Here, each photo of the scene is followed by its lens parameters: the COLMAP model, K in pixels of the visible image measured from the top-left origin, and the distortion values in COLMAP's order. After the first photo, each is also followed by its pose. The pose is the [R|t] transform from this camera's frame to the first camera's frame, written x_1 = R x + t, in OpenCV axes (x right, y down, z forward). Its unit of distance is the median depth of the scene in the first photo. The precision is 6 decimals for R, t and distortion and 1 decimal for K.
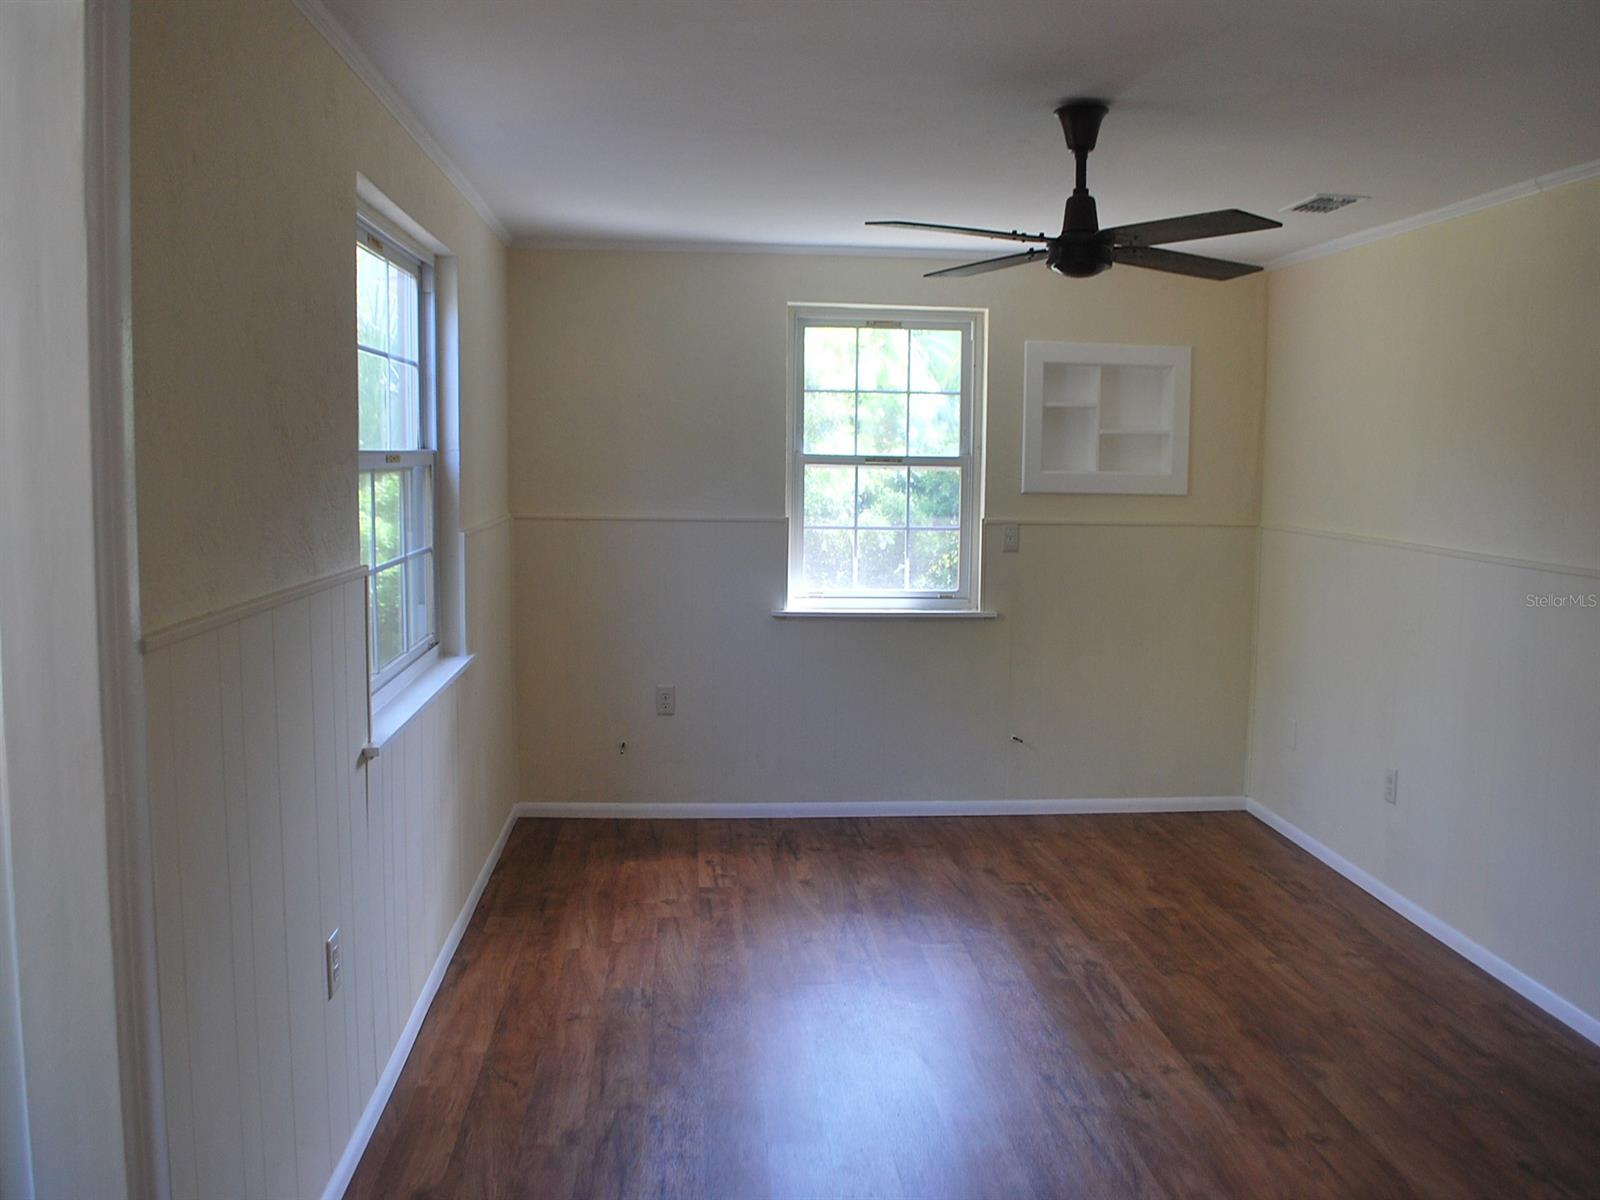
lens RADIAL K [[1278.7, 0, 799.5], [0, 1278.7, 580.6], [0, 0, 1]] dist [-0.006601, 0.001255]
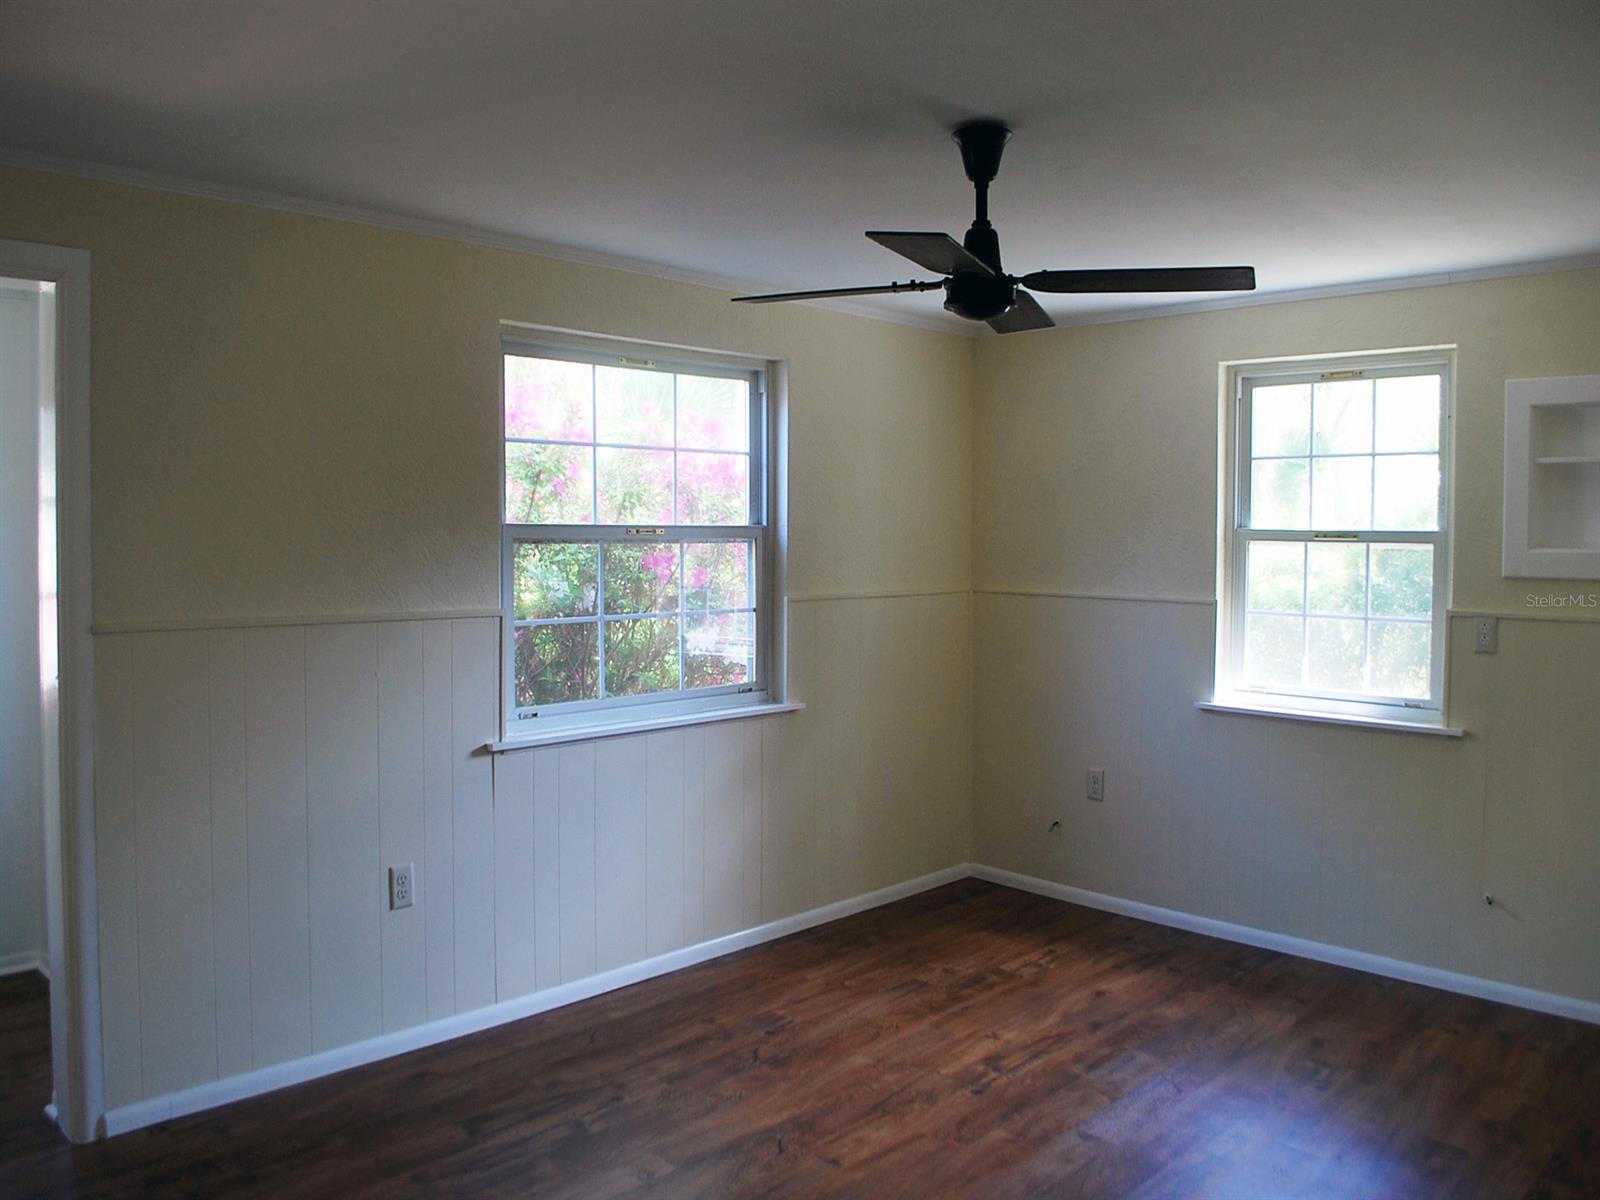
lens RADIAL K [[1273.8, 0, 800.0], [0, 1273.8, 600.0], [0, 0, 1]] dist [-0.053535, 0.006760]
pose [[0.654276, 0.031831, -0.755585, 0.496996], [-0.073729, 0.997039, -0.021841, -0.008381], [0.752653, 0.069999, 0.654686, 0.207733]]
